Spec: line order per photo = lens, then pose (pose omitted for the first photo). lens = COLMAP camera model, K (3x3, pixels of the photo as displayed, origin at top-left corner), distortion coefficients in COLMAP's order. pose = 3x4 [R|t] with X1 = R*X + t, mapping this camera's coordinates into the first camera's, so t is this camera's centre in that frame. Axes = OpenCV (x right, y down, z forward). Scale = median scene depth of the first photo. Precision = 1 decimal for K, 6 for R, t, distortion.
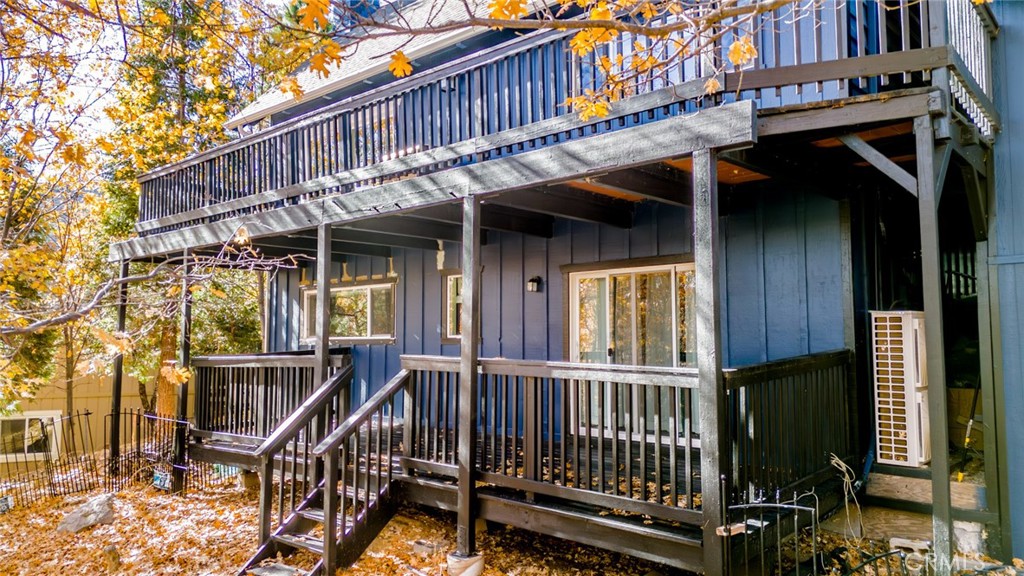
lens RADIAL K [[729.2, 0, 513.1], [0, 729.2, 290.4], [0, 0, 1]] dist [0.036397, -0.009793]
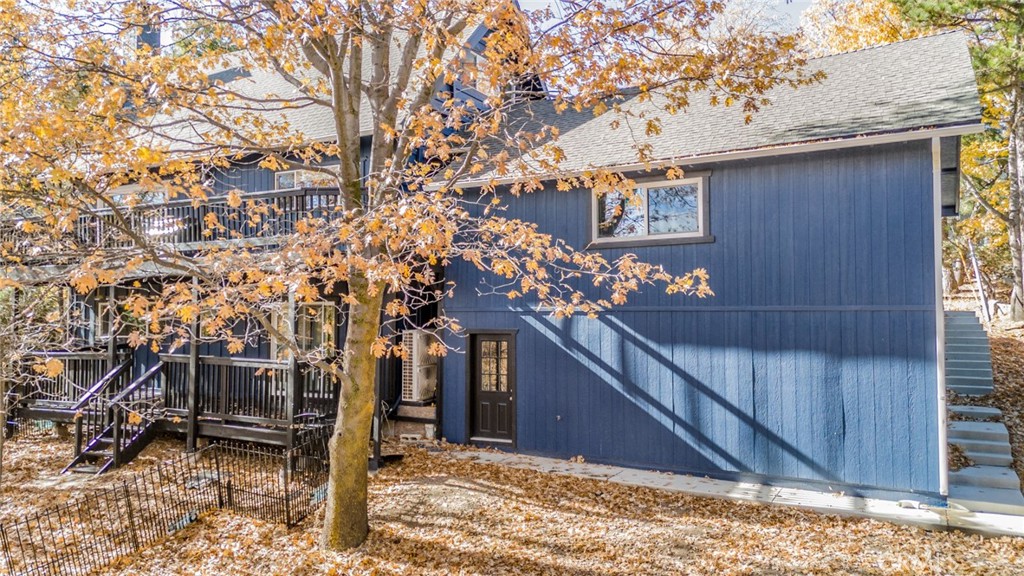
lens RADIAL K [[729.2, 0, 509.3], [0, 729.2, 283.7], [0, 0, 1]] dist [0.036397, -0.009793]
pose [[0.971657, 0.007669, 0.236272, 0.277232], [-0.014543, 0.999520, 0.027364, -0.158173], [-0.235948, -0.030025, 0.971302, -1.058627]]
